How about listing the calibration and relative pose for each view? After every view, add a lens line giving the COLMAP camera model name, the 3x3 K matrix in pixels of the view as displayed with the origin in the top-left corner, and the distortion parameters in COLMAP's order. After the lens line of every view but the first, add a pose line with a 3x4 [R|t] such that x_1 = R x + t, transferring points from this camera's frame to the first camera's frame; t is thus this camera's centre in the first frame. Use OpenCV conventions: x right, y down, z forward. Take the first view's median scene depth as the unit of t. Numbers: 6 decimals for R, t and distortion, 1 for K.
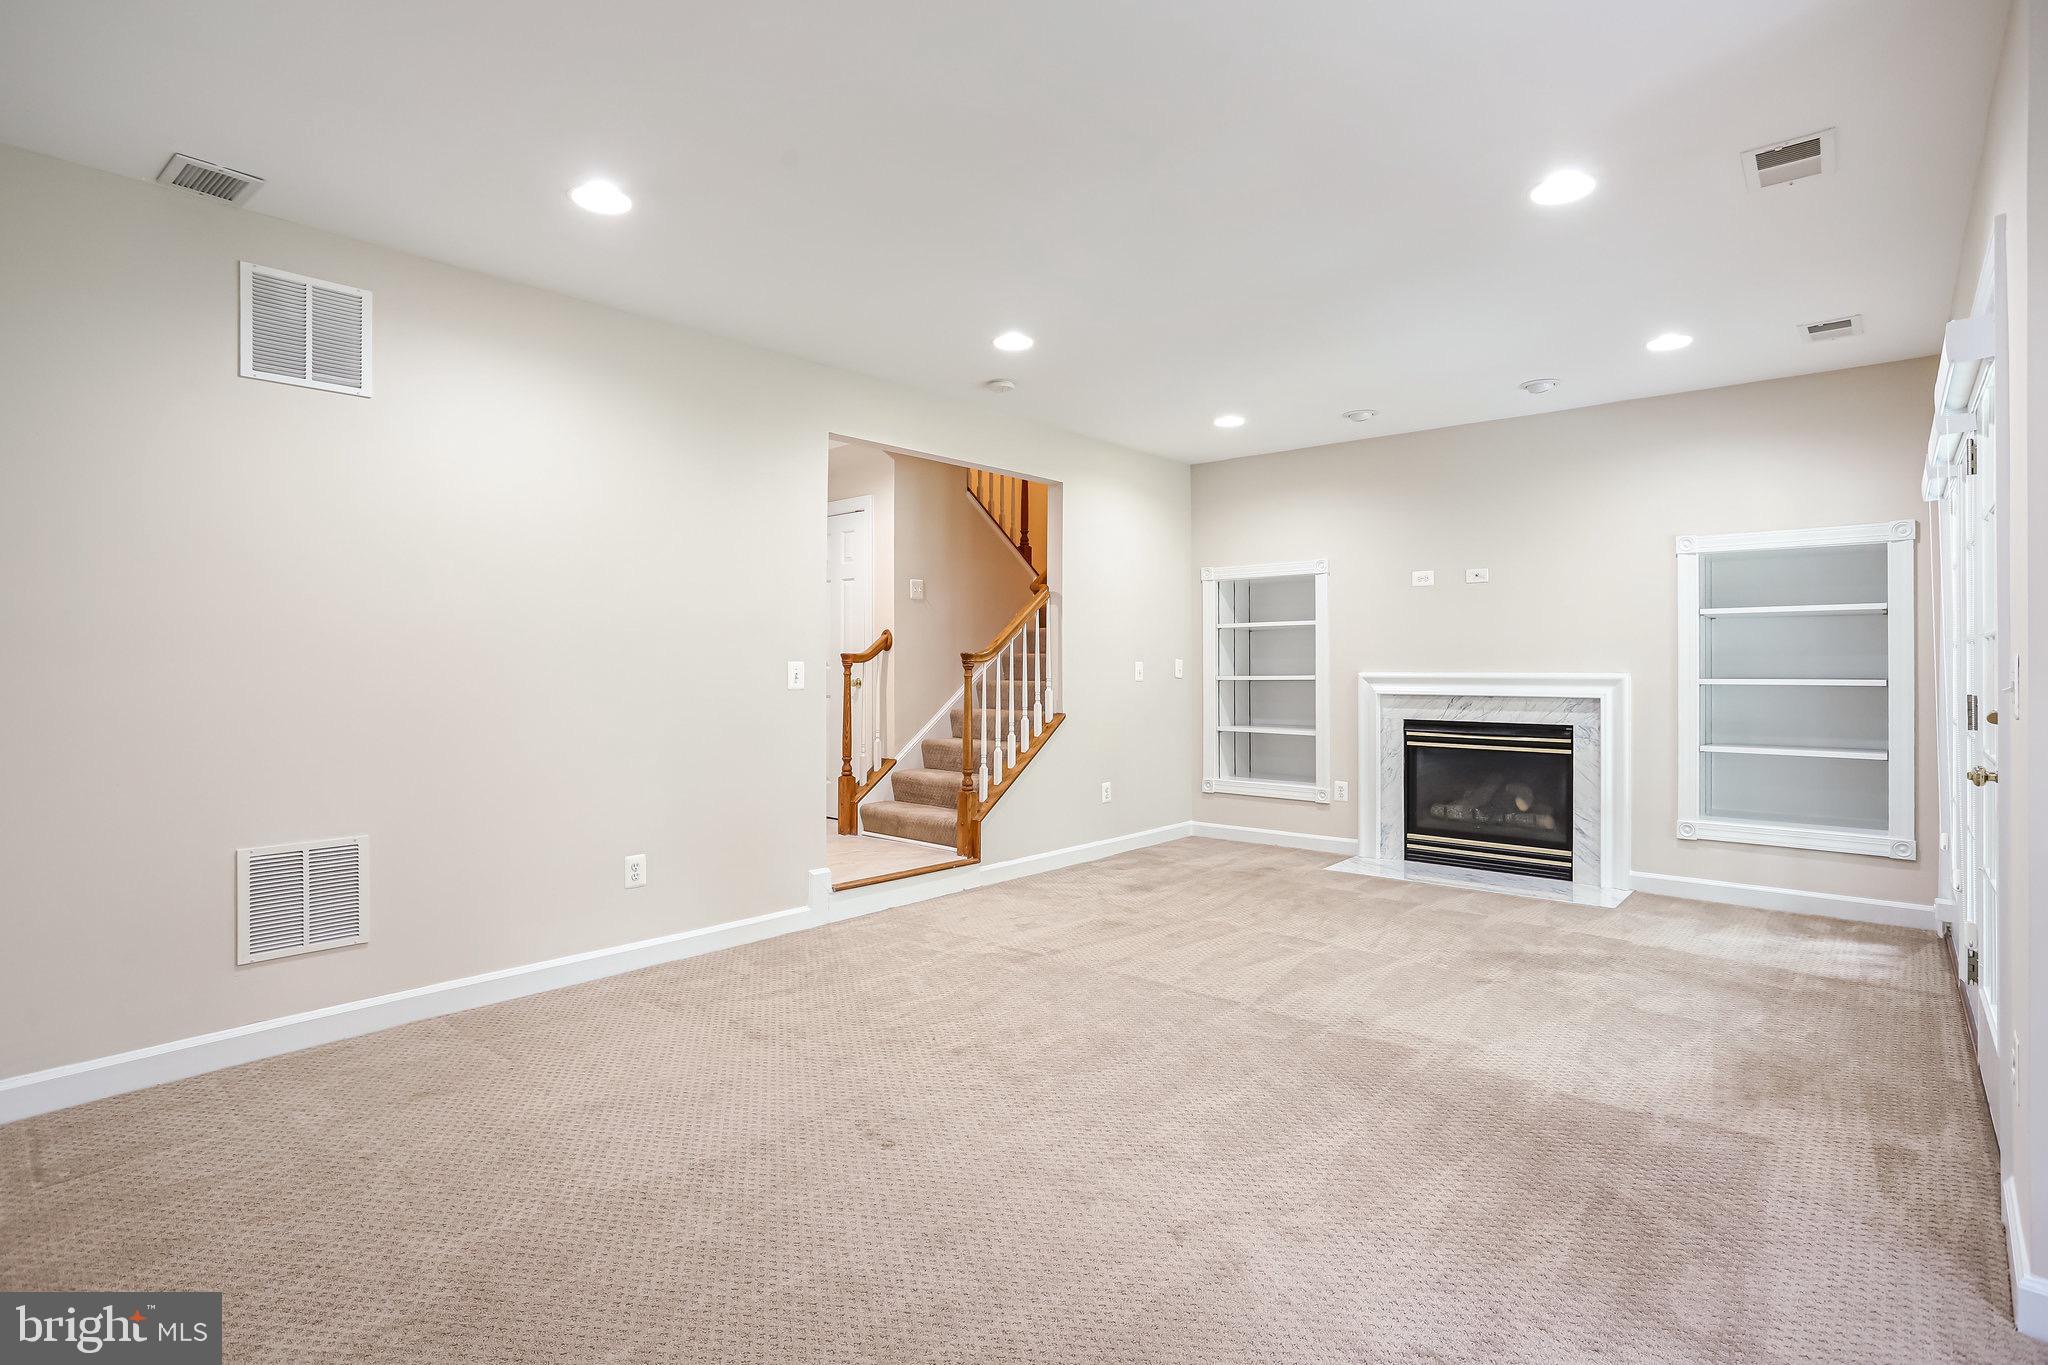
lens RADIAL K [[991.8, 0, 1017.7], [0, 991.8, 679.7], [0, 0, 1]] dist [-0.058712, 0.034355]
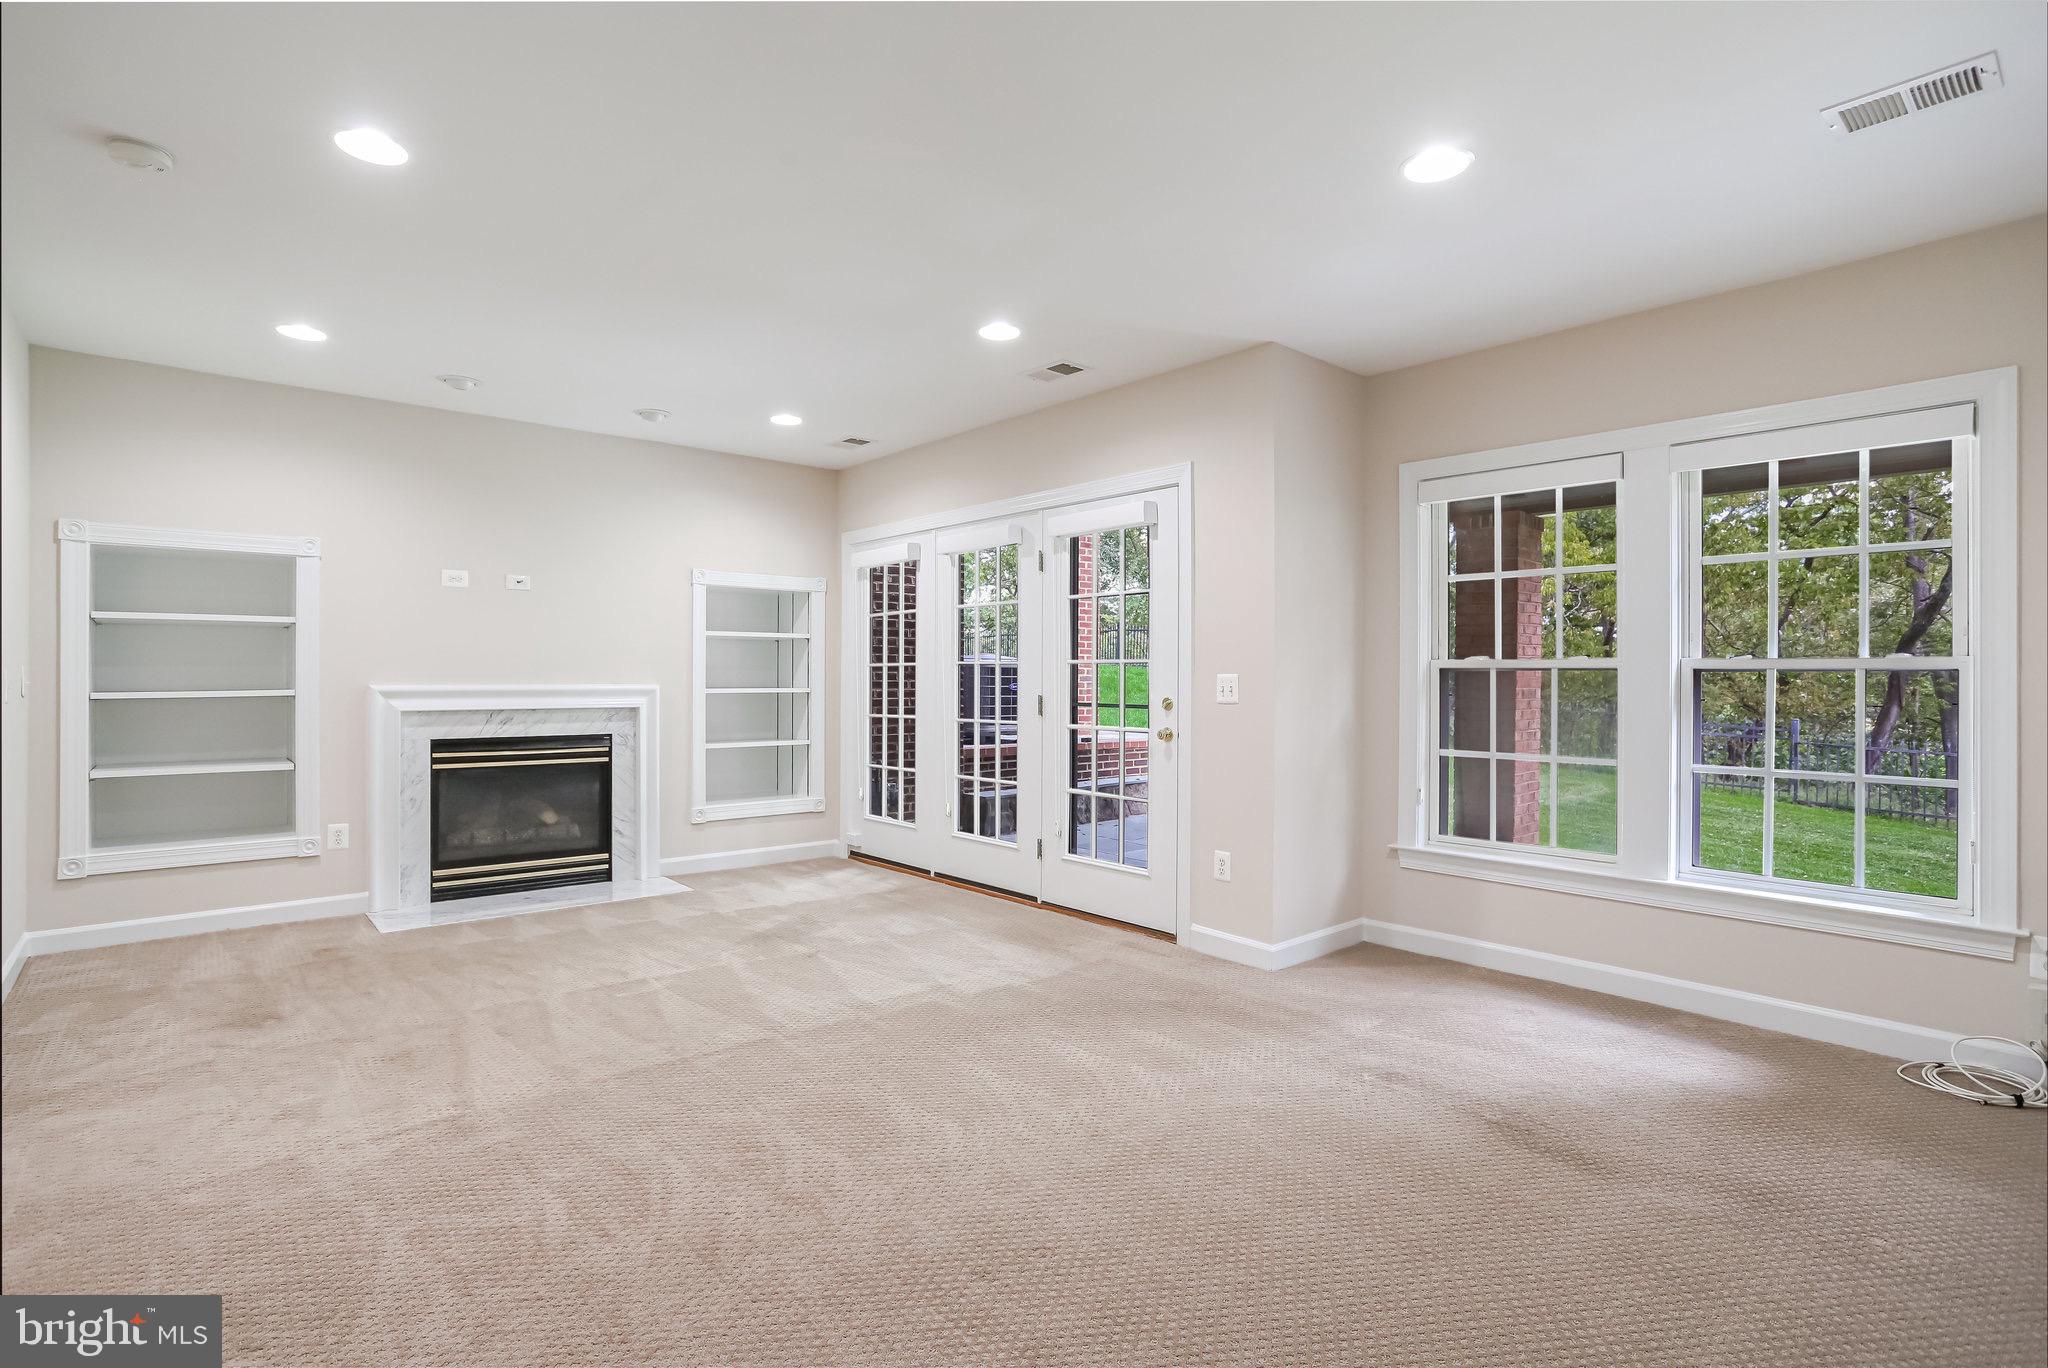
lens RADIAL K [[1006.6, 0, 1024.0], [0, 1006.6, 684.0], [0, 0, 1]] dist [-0.060008, 0.035423]
pose [[0.128967, -0.004234, 0.991640, -0.446491], [0.010765, 0.999938, 0.002869, -0.005675], [-0.991590, 0.010305, 0.129005, 0.414523]]
